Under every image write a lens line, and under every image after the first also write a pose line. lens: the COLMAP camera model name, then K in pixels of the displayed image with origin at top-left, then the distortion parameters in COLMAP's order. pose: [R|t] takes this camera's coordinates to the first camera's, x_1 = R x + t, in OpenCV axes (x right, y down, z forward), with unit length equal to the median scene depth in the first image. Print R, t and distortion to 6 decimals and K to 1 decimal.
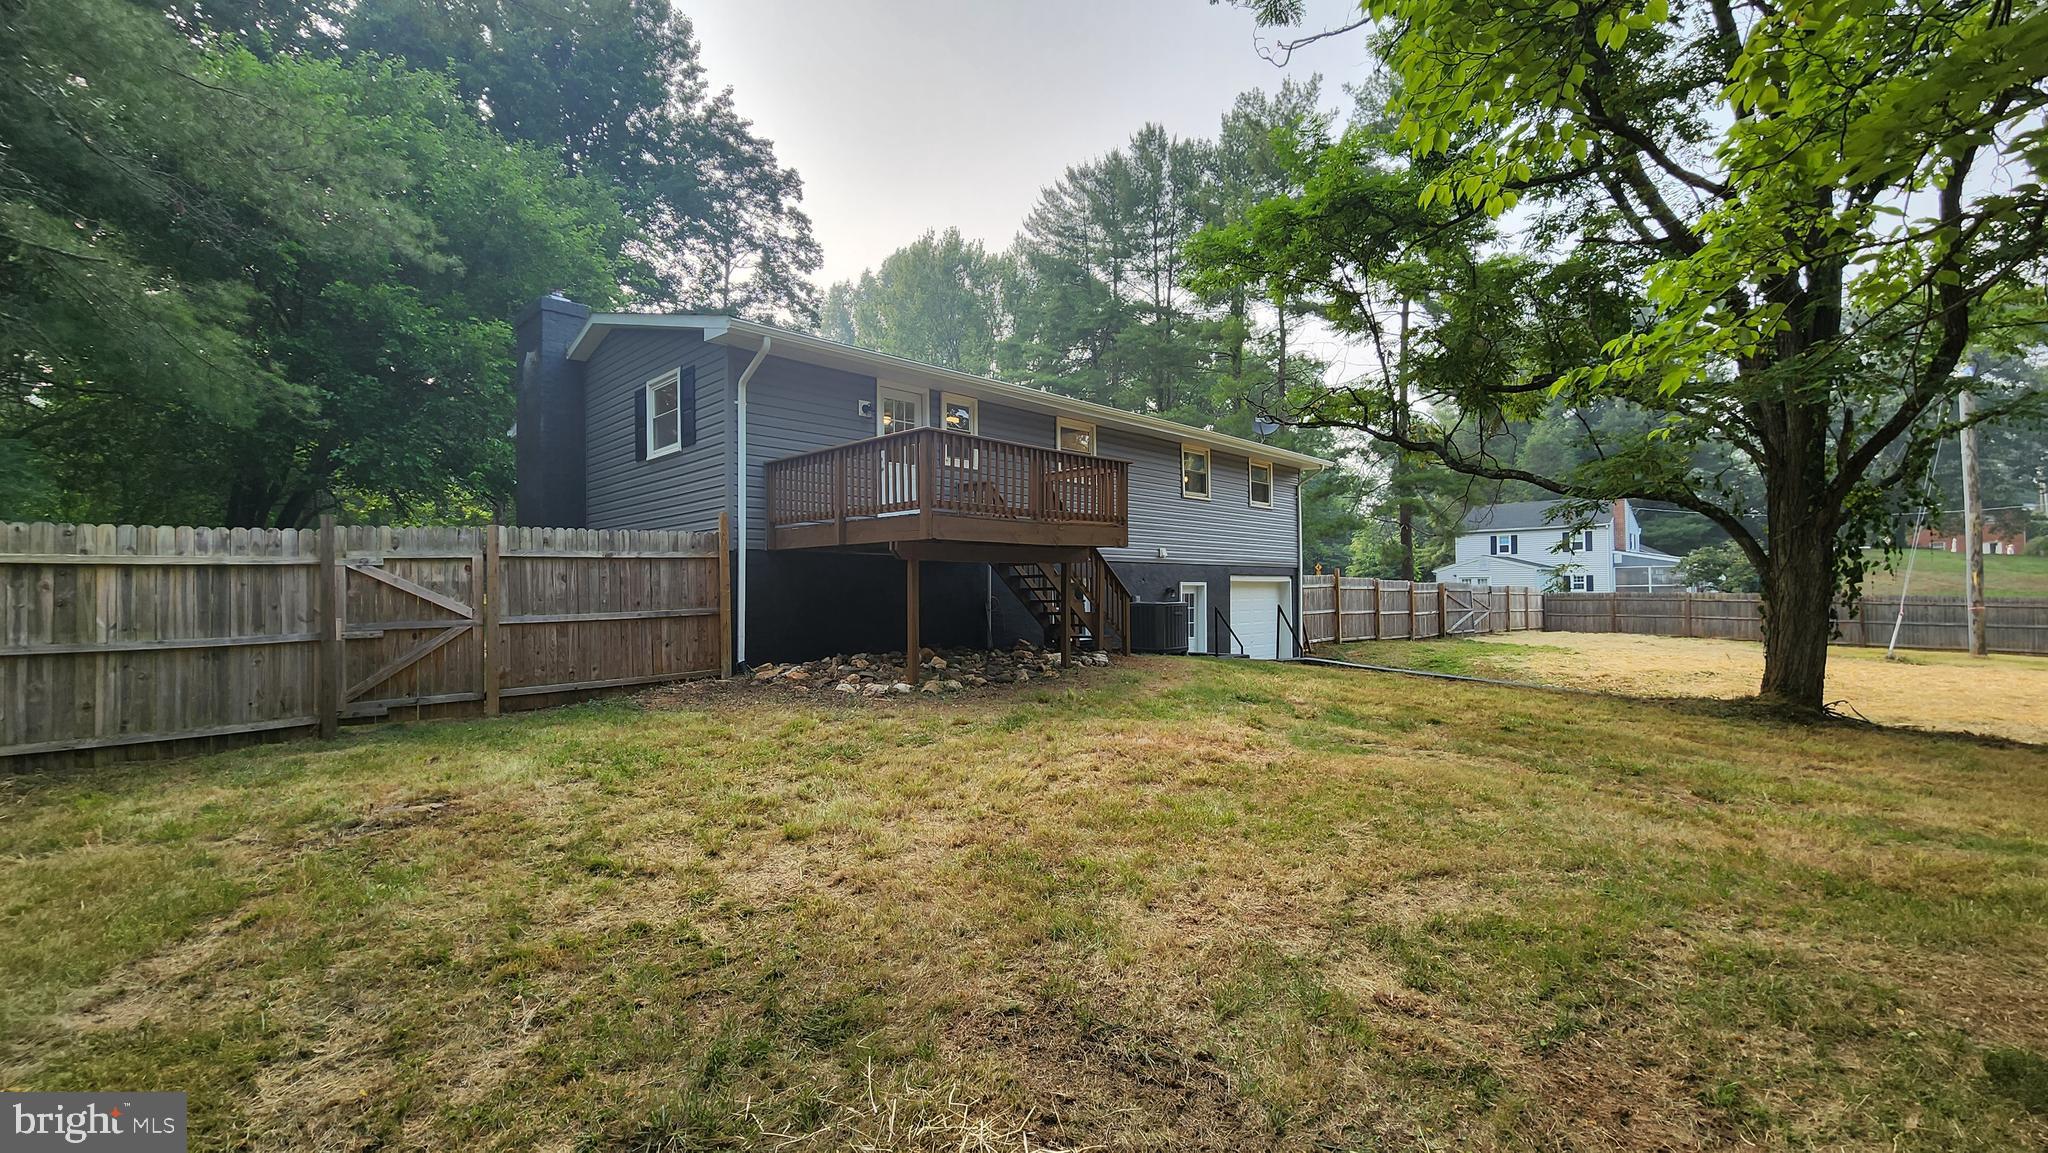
lens RADIAL K [[839.5, 0, 1013.6], [0, 839.5, 580.5], [0, 0, 1]] dist [-0.000098, -0.000043]
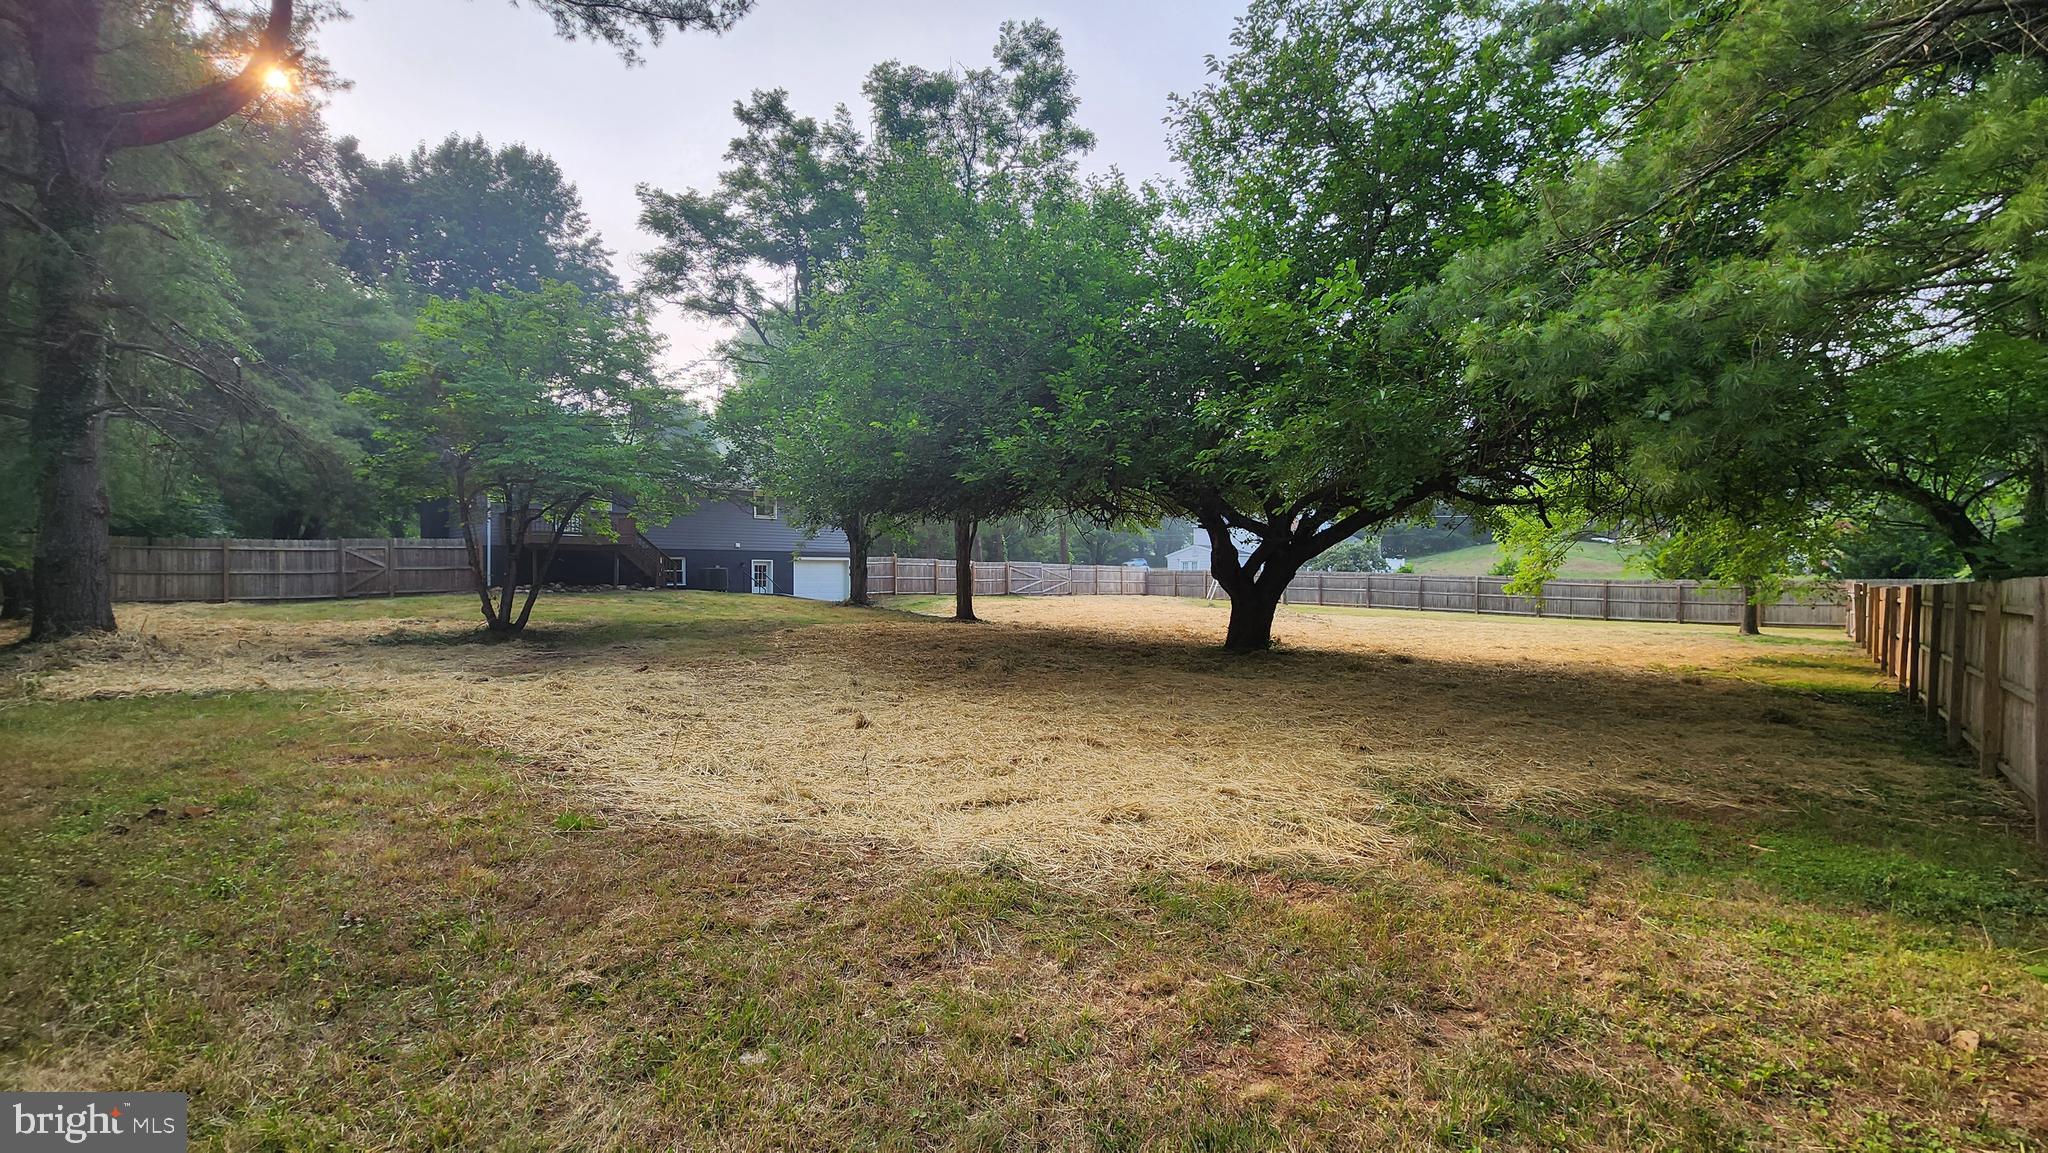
lens RADIAL K [[839.5, 0, 1013.6], [0, 839.5, 580.5], [0, 0, 1]] dist [-0.000098, -0.000043]
pose [[0.999965, 0.006939, -0.004690, 1.466054], [-0.006833, 0.999728, 0.022316, 0.006229], [0.004844, -0.022283, 0.999740, -1.817671]]
